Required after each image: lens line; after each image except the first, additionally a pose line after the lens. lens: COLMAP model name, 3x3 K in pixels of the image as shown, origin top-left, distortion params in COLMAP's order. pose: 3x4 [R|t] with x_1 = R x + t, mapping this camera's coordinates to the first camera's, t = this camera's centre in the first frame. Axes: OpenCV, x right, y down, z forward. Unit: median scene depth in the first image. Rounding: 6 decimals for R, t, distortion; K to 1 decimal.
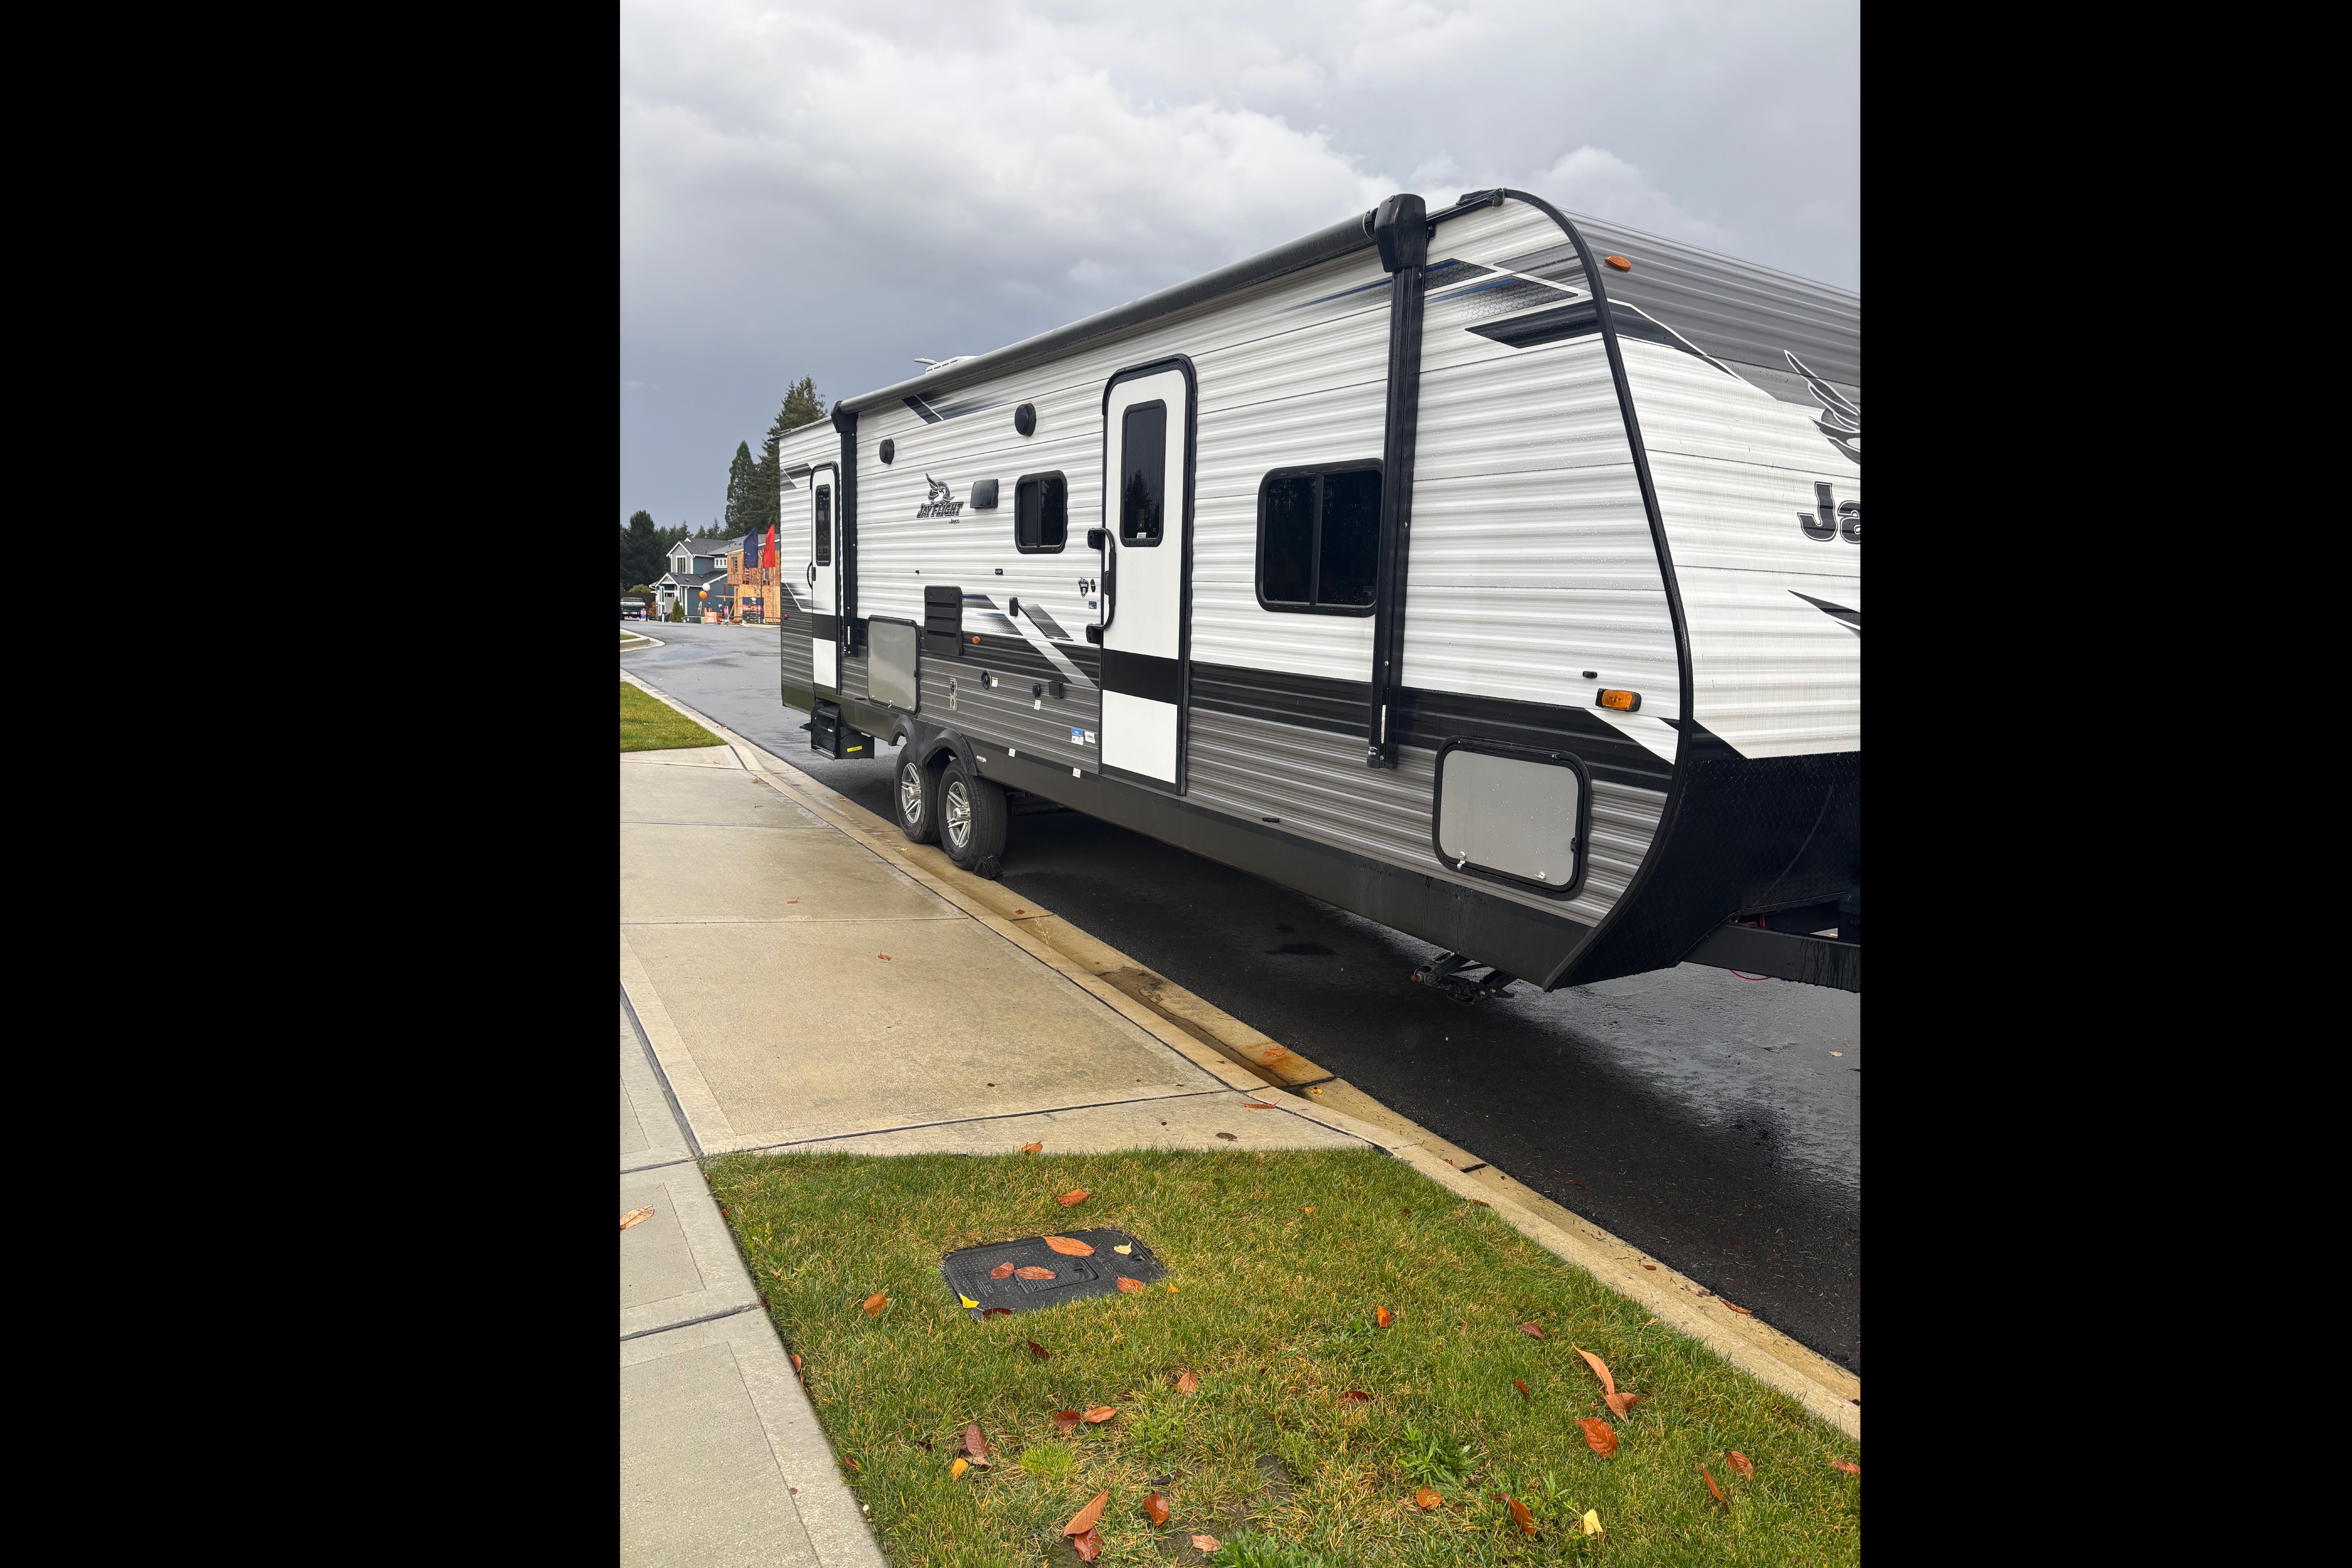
lens RADIAL K [[1269.6, 0, 846.4], [0, 1269.6, 746.8], [0, 0, 1]] dist [0.127203, -0.094332]
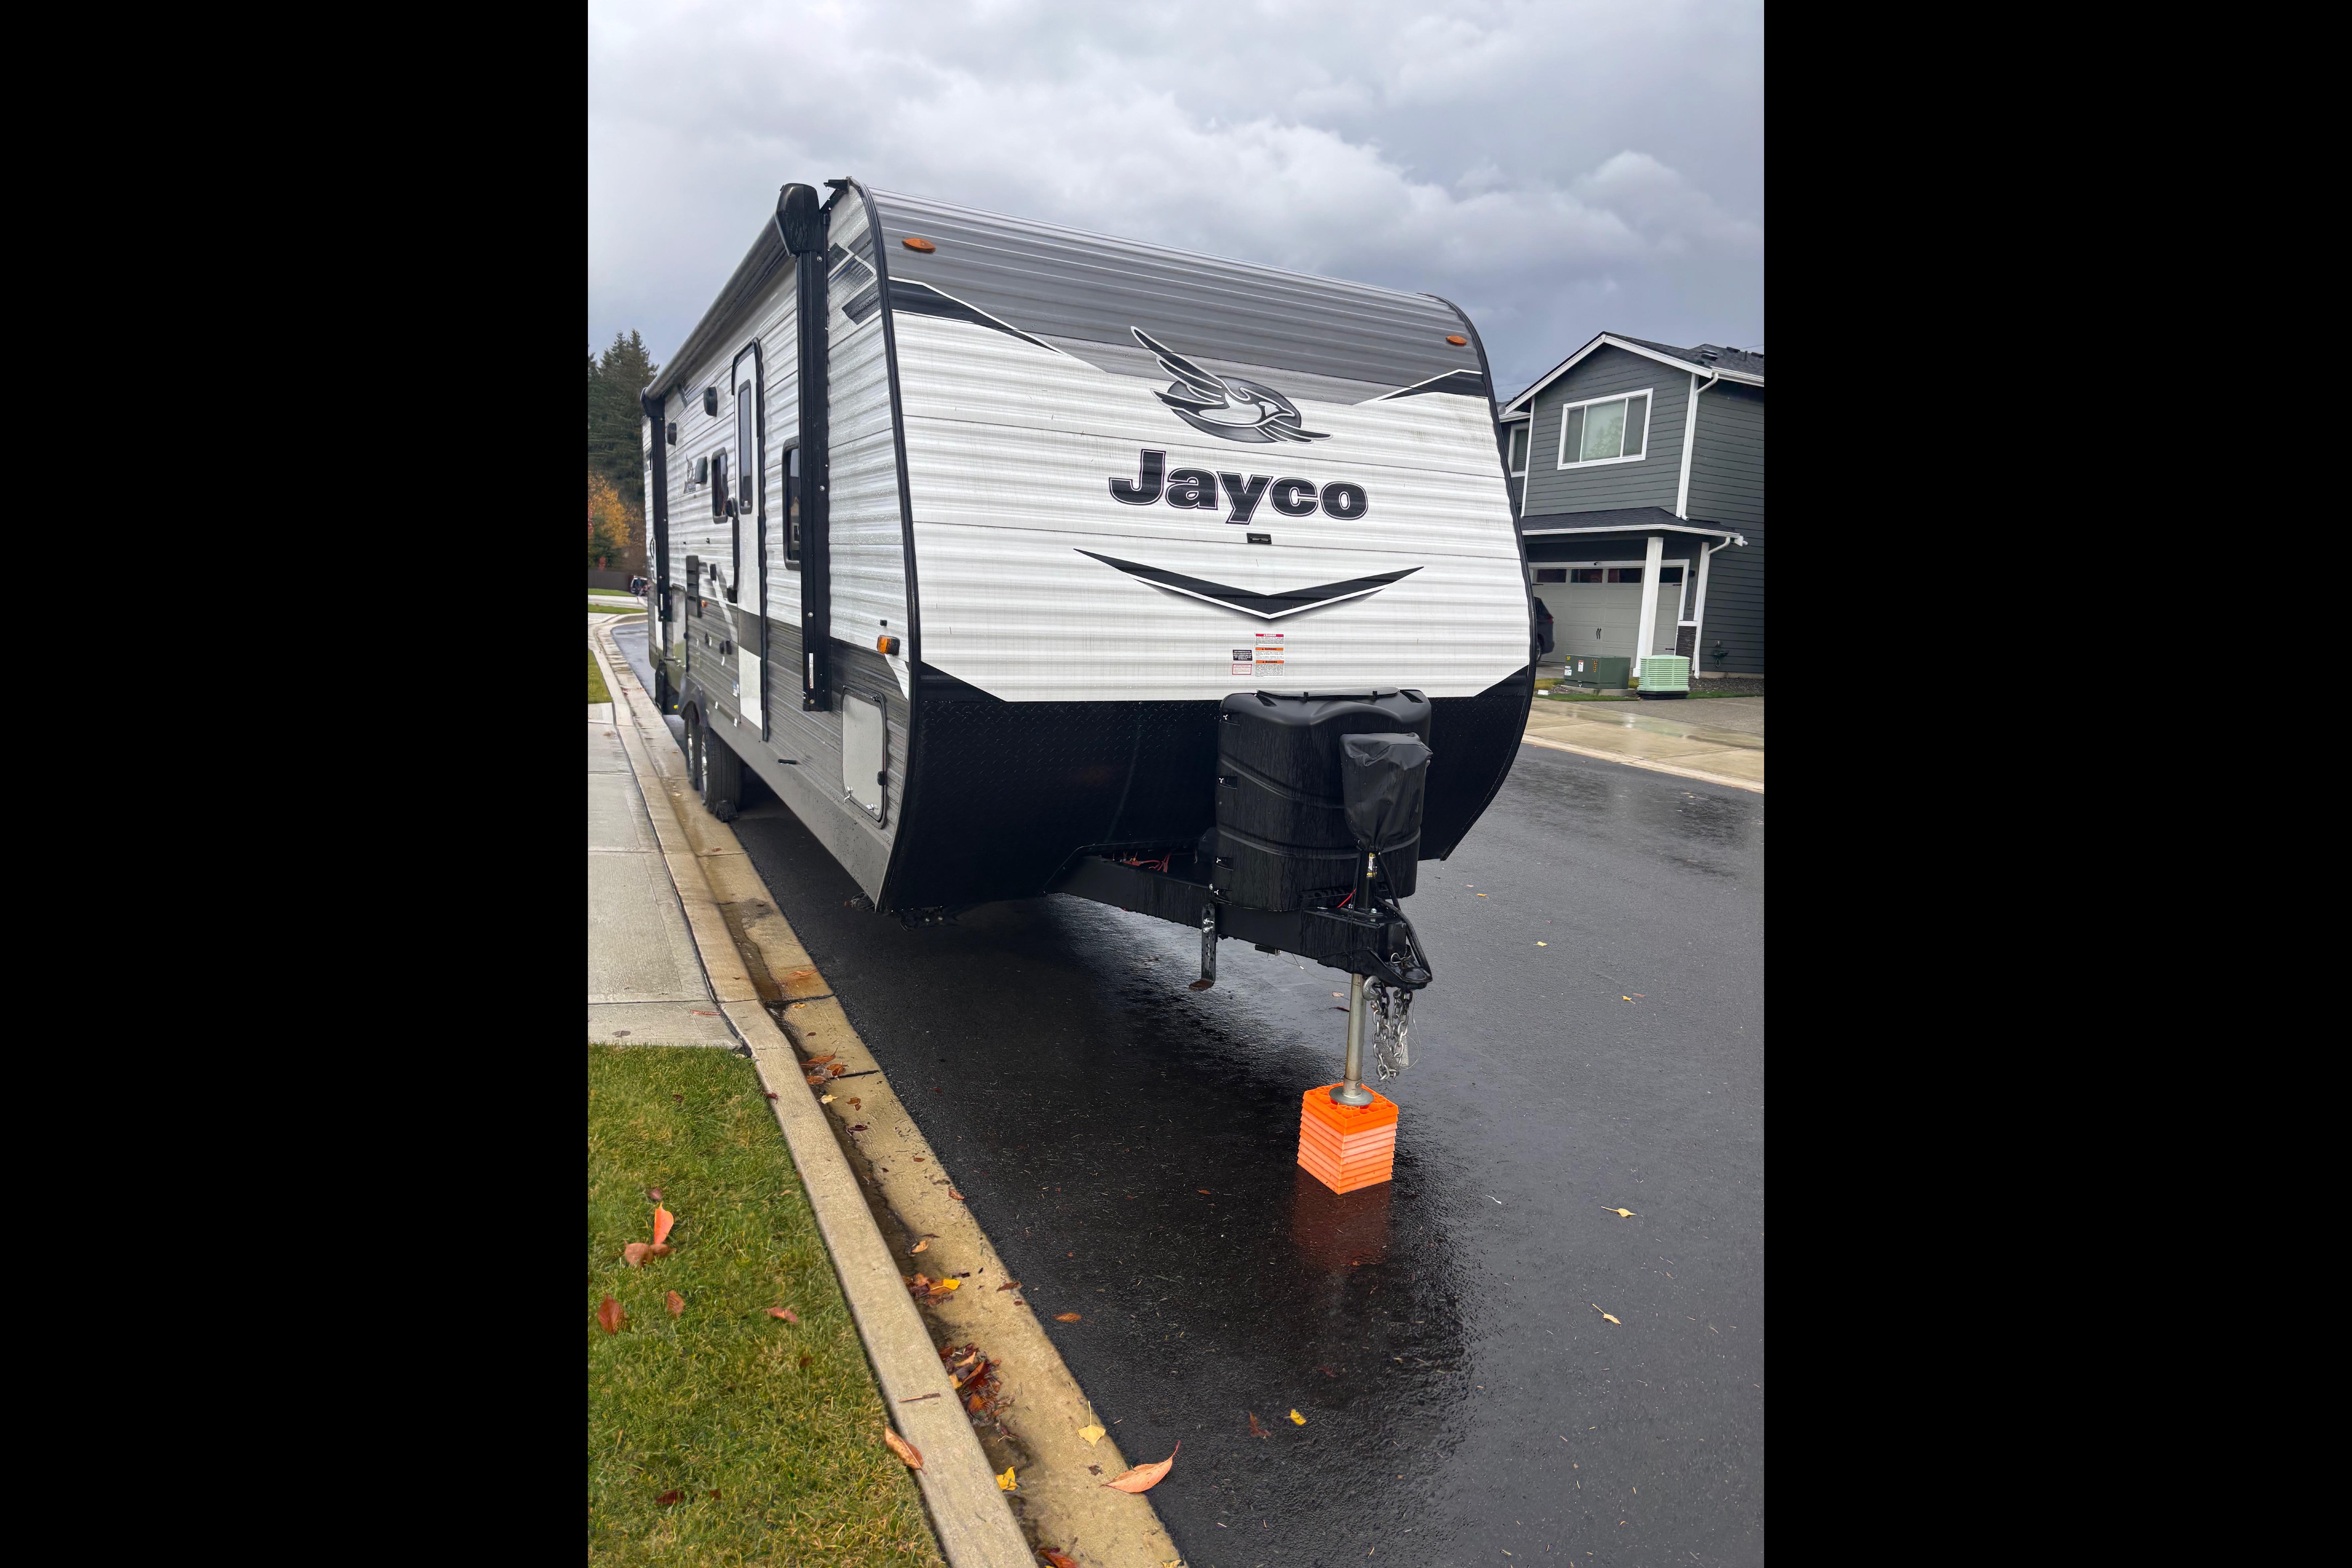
lens RADIAL K [[1194.6, 0, 1175.1], [0, 1194.6, 773.3], [0, 0, 1]] dist [0.058355, -0.074106]
pose [[0.990023, 0.027682, -0.138161, 0.782471], [-0.024743, 0.999430, 0.022945, 0.034341], [0.138718, -0.019298, 0.990144, 0.030164]]
